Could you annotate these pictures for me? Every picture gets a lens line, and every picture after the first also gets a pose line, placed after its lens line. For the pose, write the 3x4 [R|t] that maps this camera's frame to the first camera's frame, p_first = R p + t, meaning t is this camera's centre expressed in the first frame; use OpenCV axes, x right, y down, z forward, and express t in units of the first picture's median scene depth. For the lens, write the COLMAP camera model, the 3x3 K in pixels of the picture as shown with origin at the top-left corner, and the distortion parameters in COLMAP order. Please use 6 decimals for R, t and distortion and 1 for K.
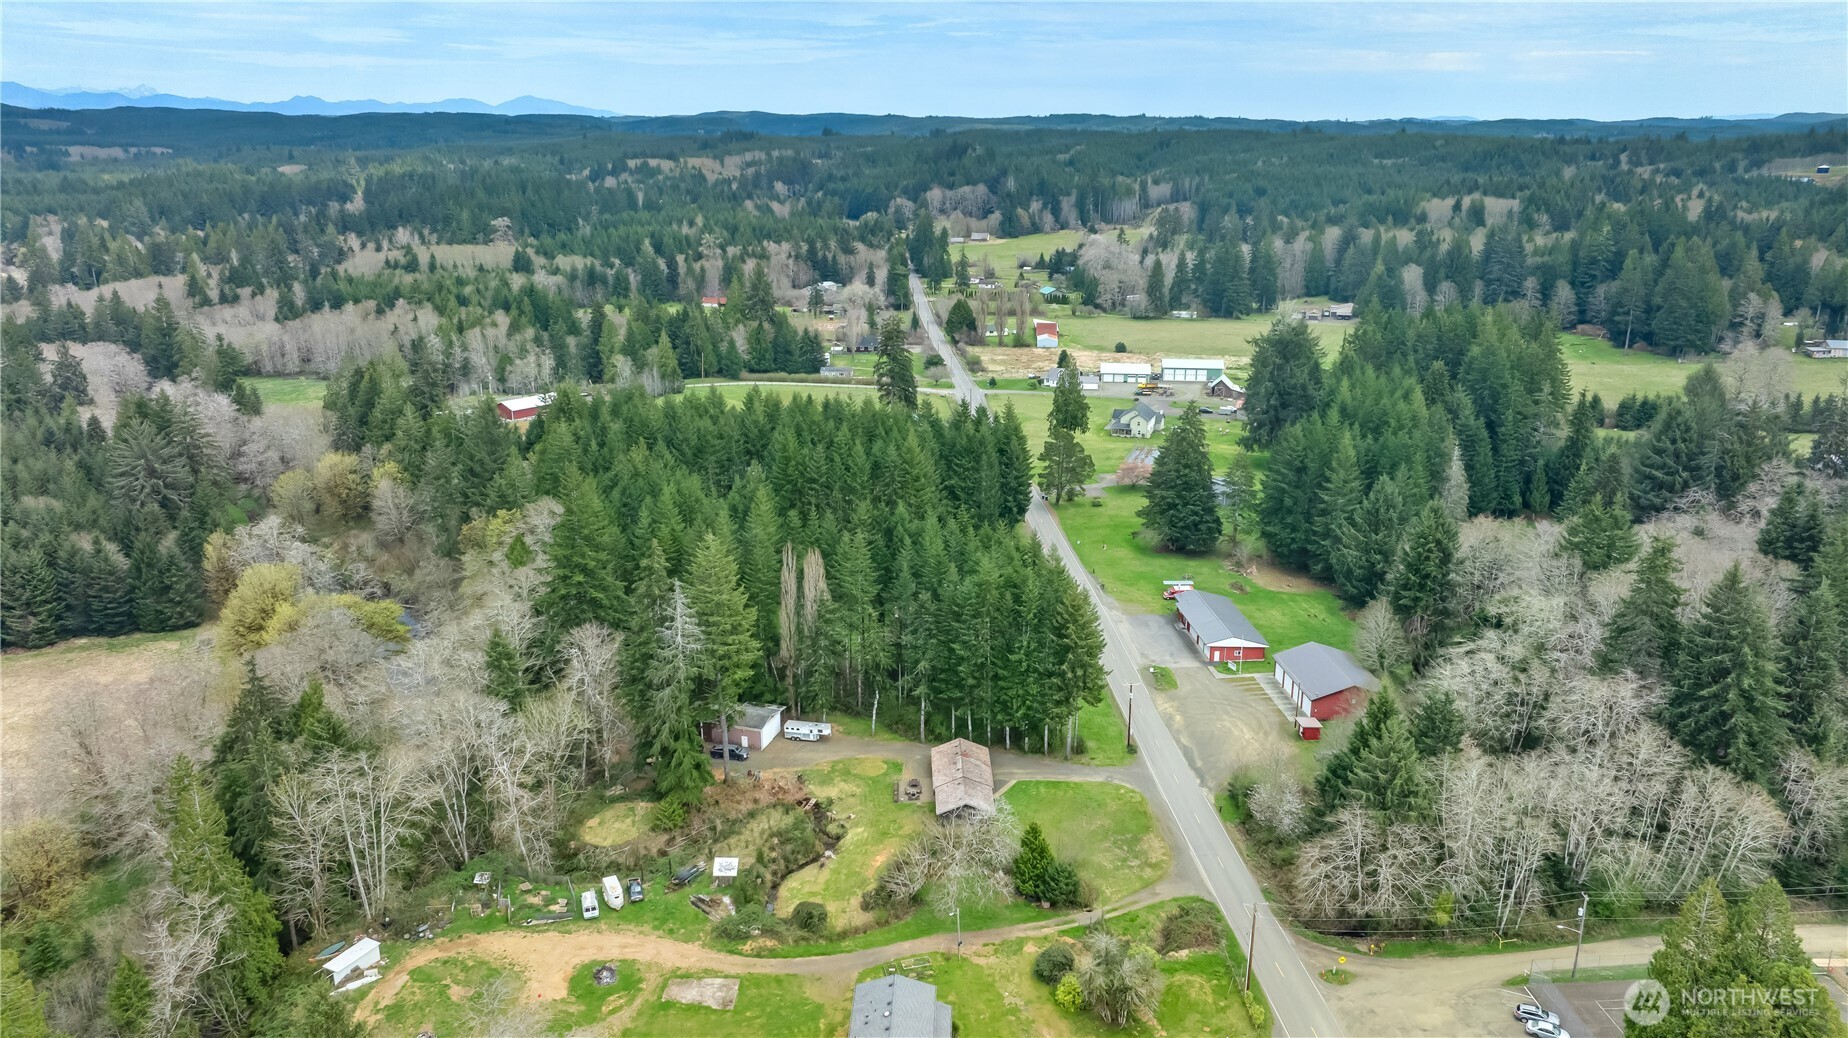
lens RADIAL K [[1295.0, 0, 921.6], [0, 1295.0, 507.3], [0, 0, 1]] dist [-0.020056, 0.003204]
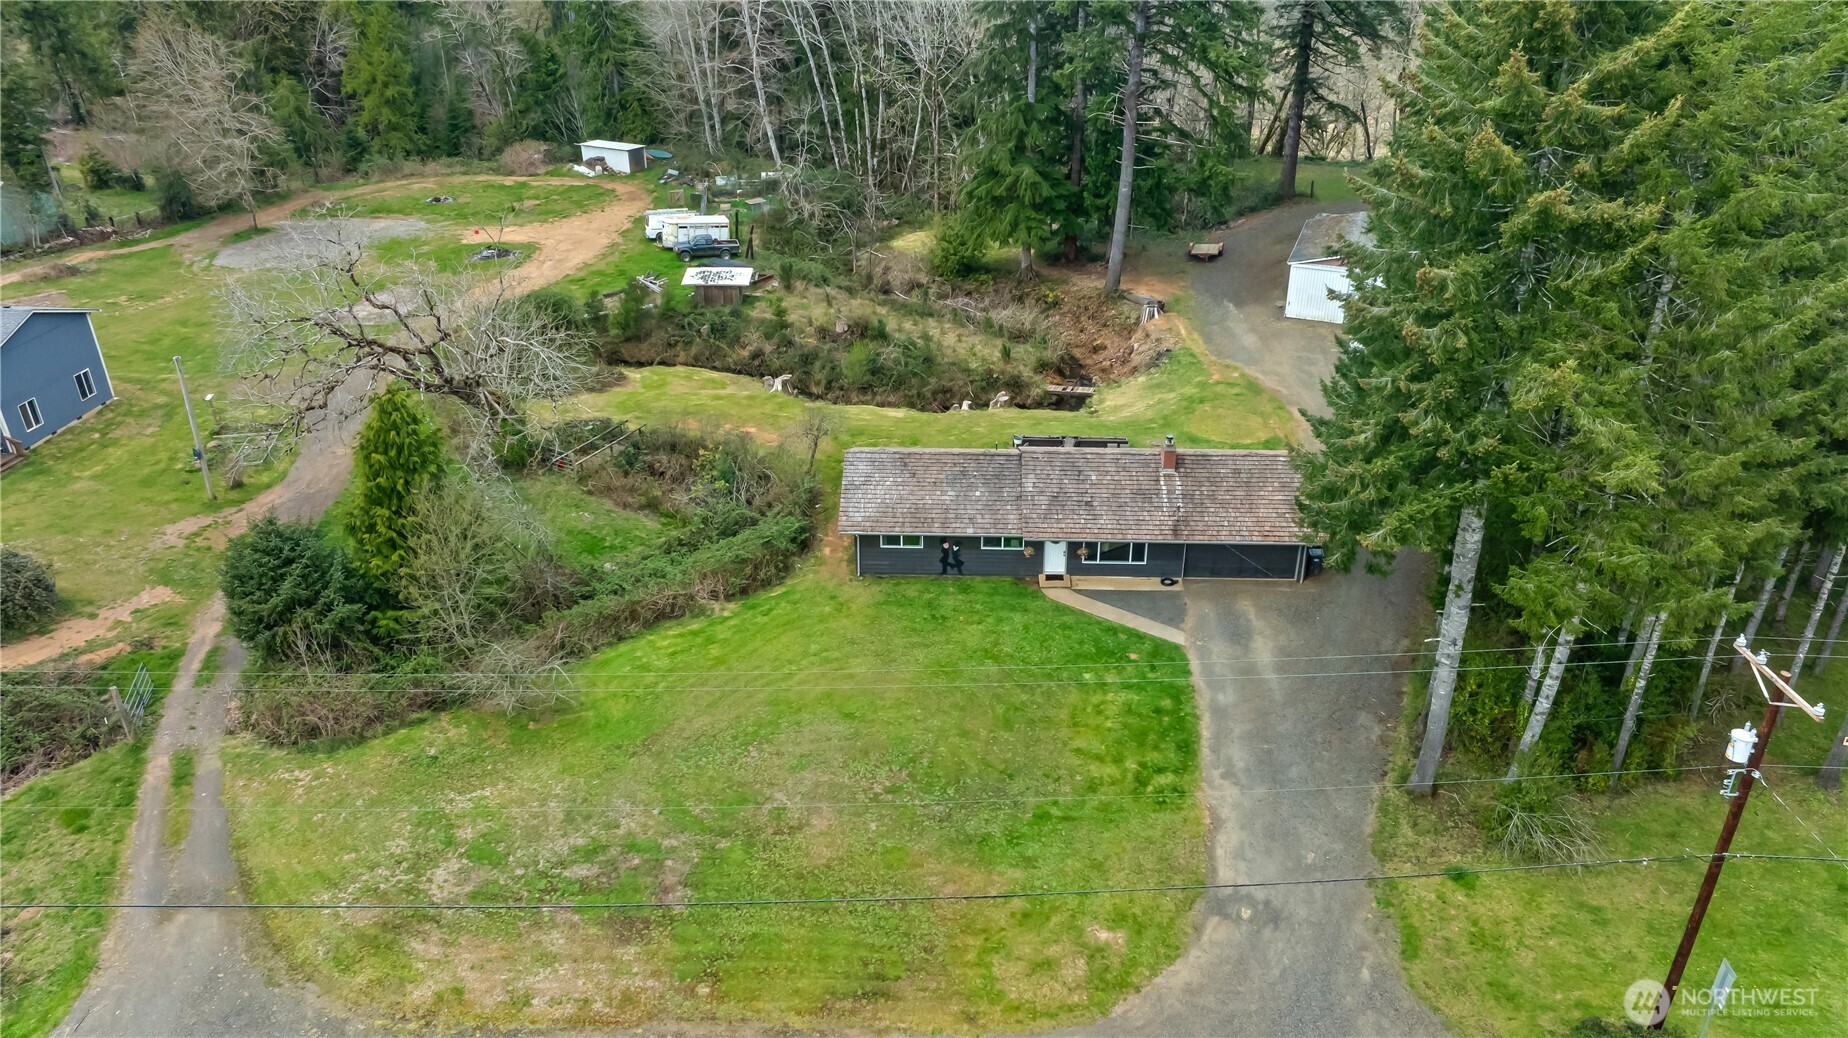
lens RADIAL K [[1295.0, 0, 923.1], [0, 1295.0, 527.8], [0, 0, 1]] dist [-0.020056, 0.003204]
pose [[-0.060456, 0.476411, -0.877142, 0.366398], [-0.278213, 0.835883, 0.473178, 0.111402], [0.958615, 0.272638, 0.082010, 1.180531]]
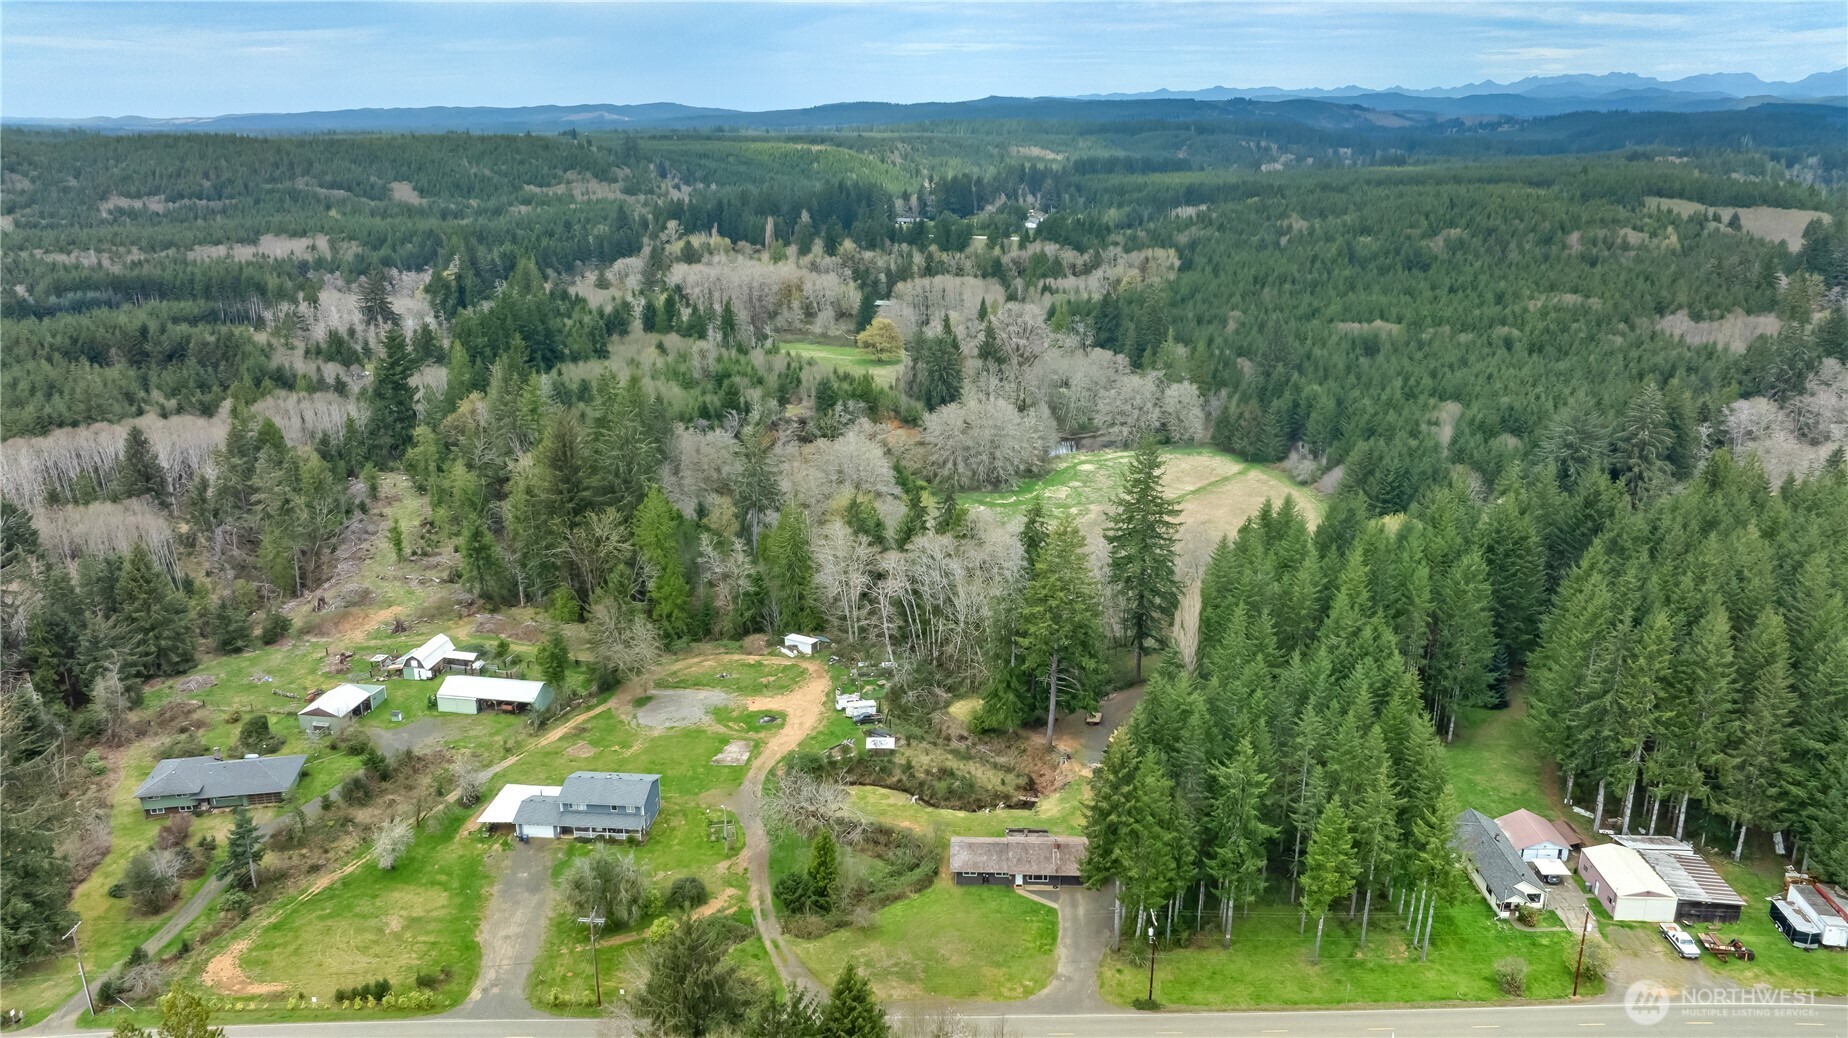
lens RADIAL K [[1295.0, 0, 924.1], [0, 1295.0, 513.8], [0, 0, 1]] dist [-0.020056, 0.003204]
pose [[-0.059921, 0.298521, -0.952520, 1.013231], [-0.281599, 0.910422, 0.303042, -0.314870], [0.957659, 0.286387, 0.029509, 1.048508]]
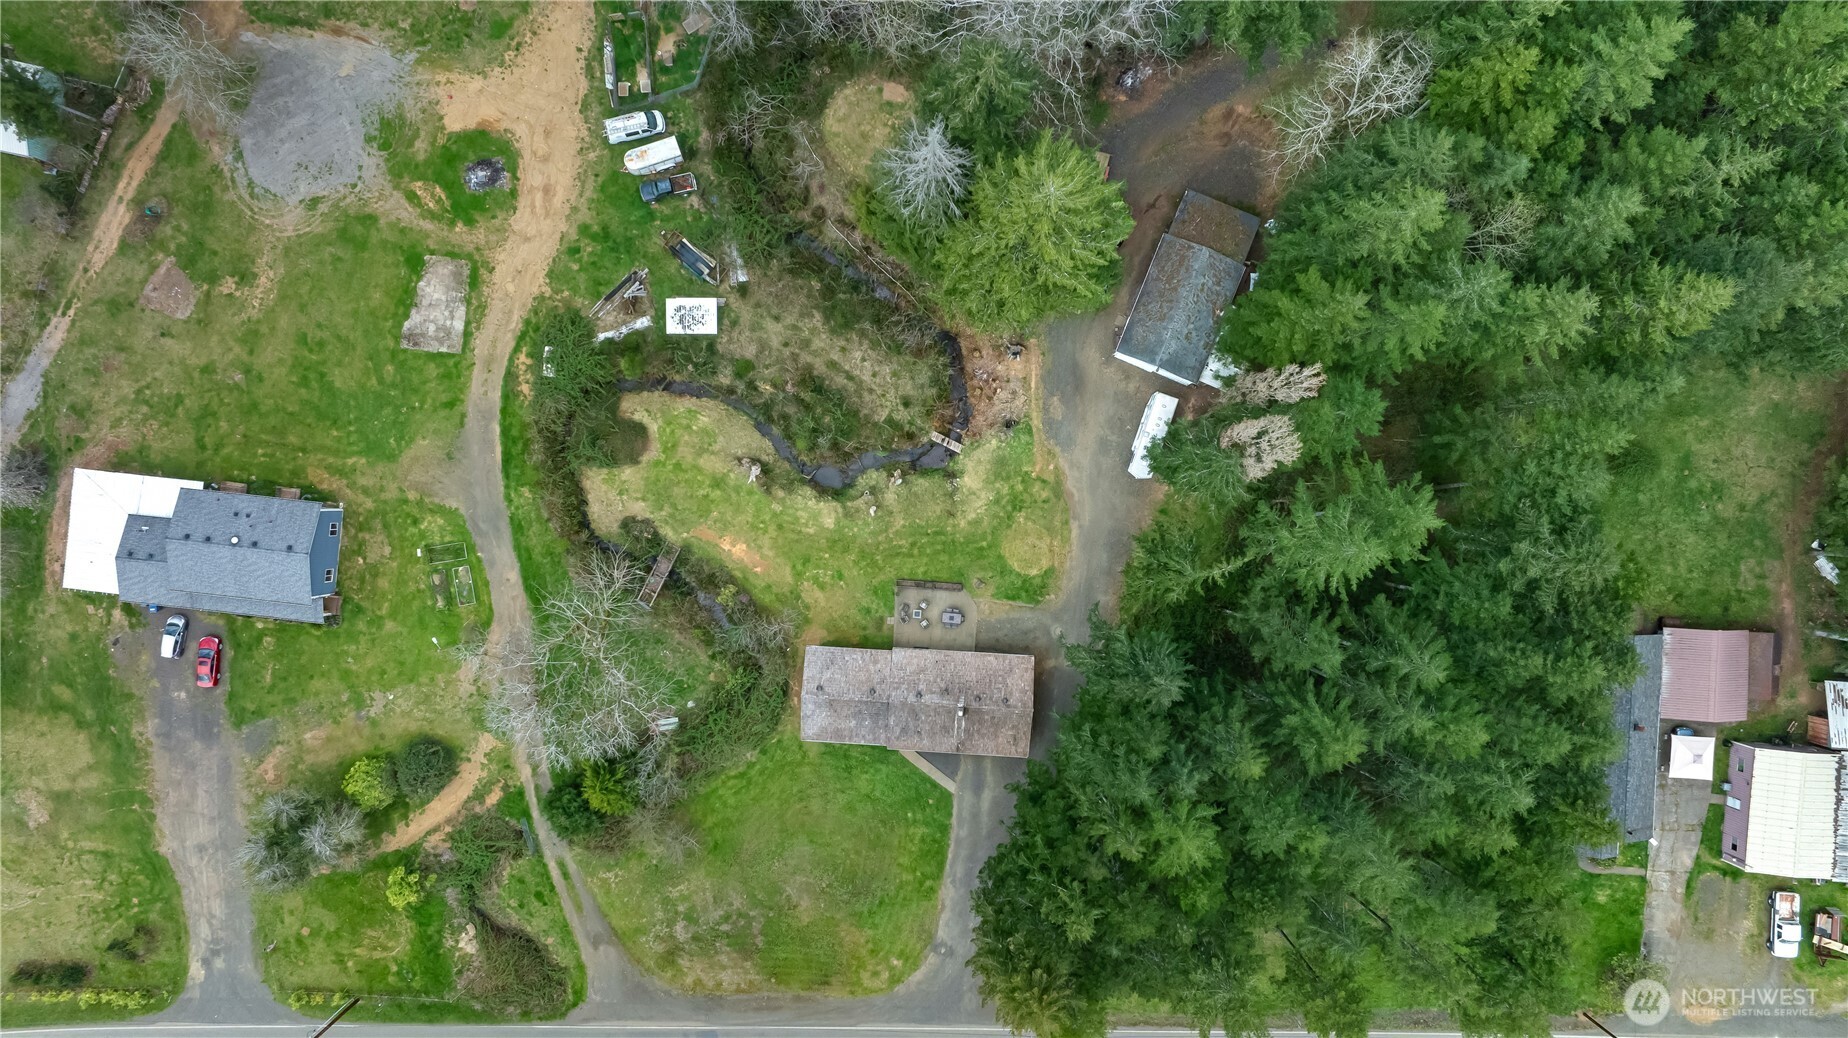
lens RADIAL K [[1295.0, 0, 927.6], [0, 1295.0, 520.7], [0, 0, 1]] dist [-0.020056, 0.003204]
pose [[-0.075889, 0.996992, 0.015752, -0.074031], [-0.280962, -0.036538, 0.959023, -0.438846], [0.956714, 0.068354, 0.282890, 1.039845]]
